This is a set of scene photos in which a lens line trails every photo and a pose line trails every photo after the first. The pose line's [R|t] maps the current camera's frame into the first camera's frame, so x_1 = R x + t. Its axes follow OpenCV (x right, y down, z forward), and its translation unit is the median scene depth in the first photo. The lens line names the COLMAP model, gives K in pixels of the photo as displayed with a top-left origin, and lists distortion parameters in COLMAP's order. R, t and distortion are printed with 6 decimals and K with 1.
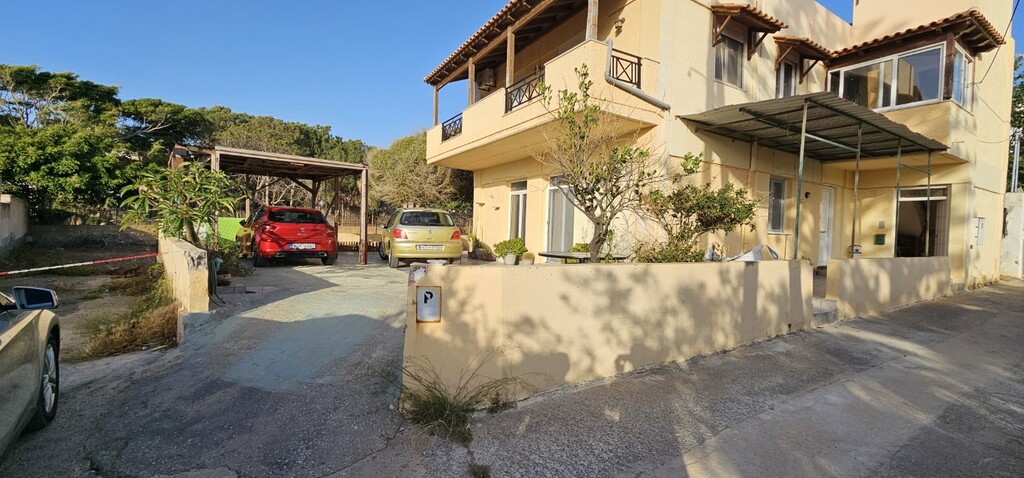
lens RADIAL K [[419.7, 0, 510.1], [0, 419.7, 234.2], [0, 0, 1]] dist [-0.000209, -0.000032]
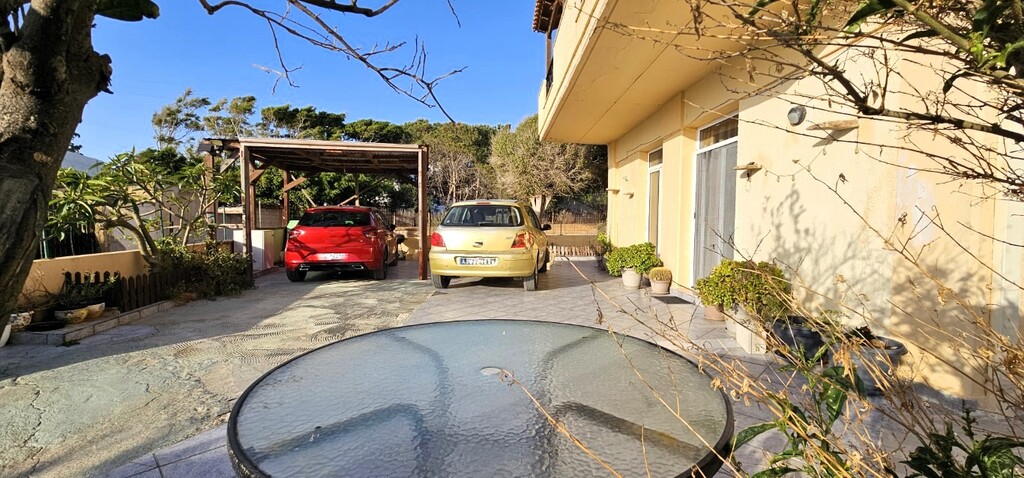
lens RADIAL K [[419.7, 0, 510.1], [0, 419.7, 234.2], [0, 0, 1]] dist [-0.000209, -0.000032]
pose [[0.878107, -0.009985, -0.478359, 0.116547], [0.014210, 0.999885, 0.005215, -0.008482], [0.478253, -0.011377, 0.878149, 0.346252]]
